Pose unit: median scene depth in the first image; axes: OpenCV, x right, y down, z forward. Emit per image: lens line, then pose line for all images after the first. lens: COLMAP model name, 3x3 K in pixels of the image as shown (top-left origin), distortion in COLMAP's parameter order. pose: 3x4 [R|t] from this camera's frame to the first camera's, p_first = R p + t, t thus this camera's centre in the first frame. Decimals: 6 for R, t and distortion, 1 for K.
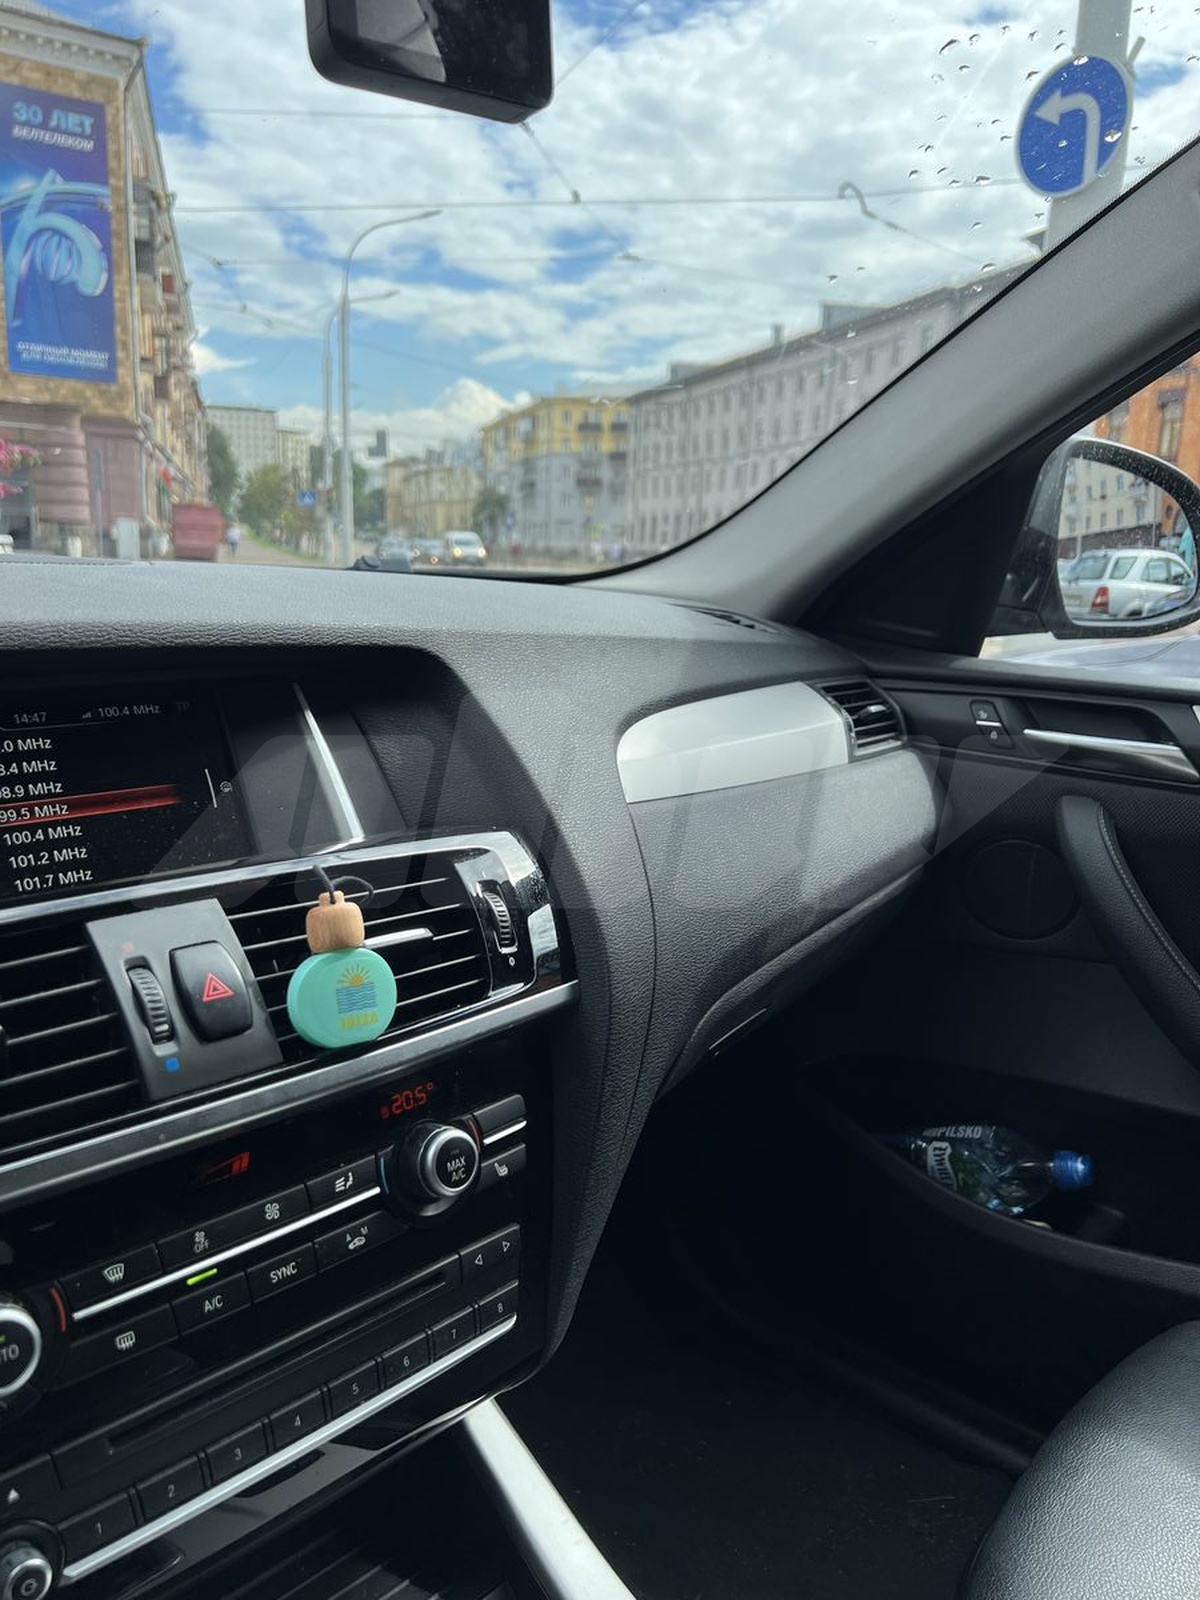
lens RADIAL K [[1219.7, 0, 605.1], [0, 1219.7, 800.0], [0, 0, 1]] dist [0.049044, -0.066349]
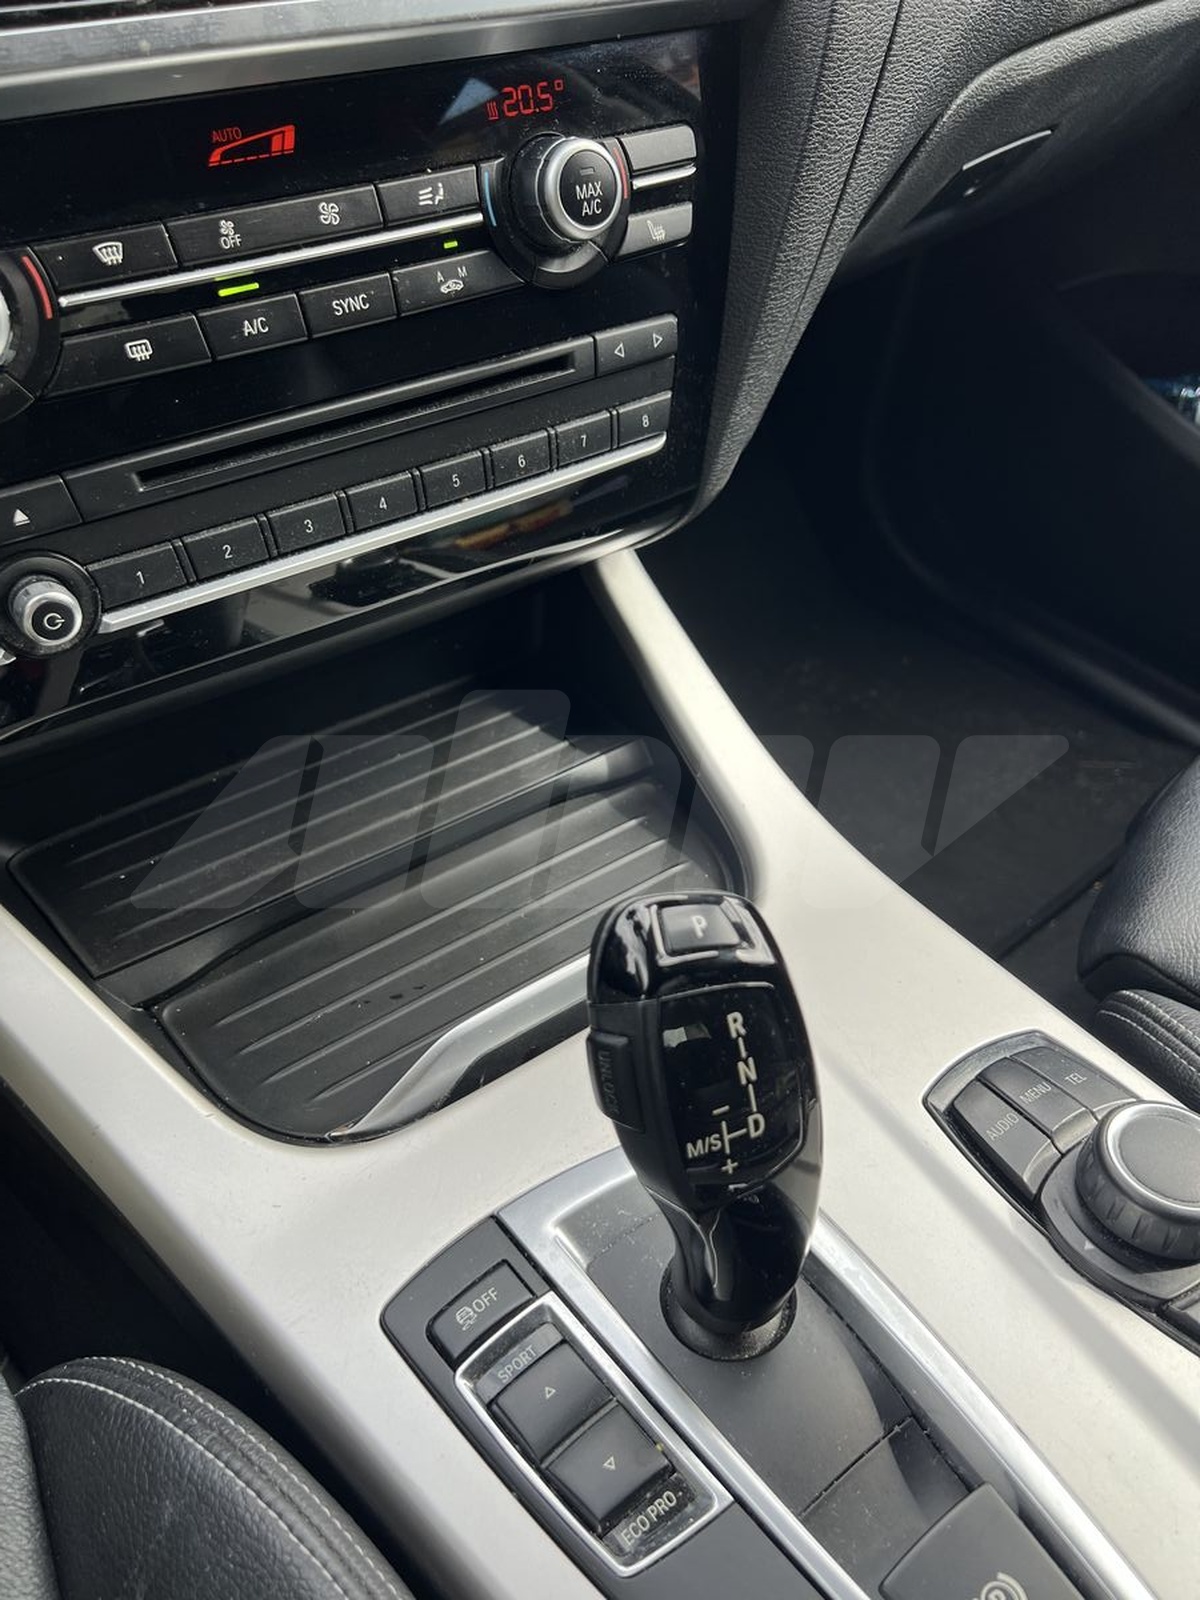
lens RADIAL K [[1219.7, 0, 605.1], [0, 1219.7, 800.0], [0, 0, 1]] dist [0.049044, -0.066349]
pose [[0.984325, 0.116316, -0.132572, 0.022793], [-0.032085, 0.857245, 0.513908, 0.238108], [0.173423, -0.501599, 0.847539, 0.228425]]
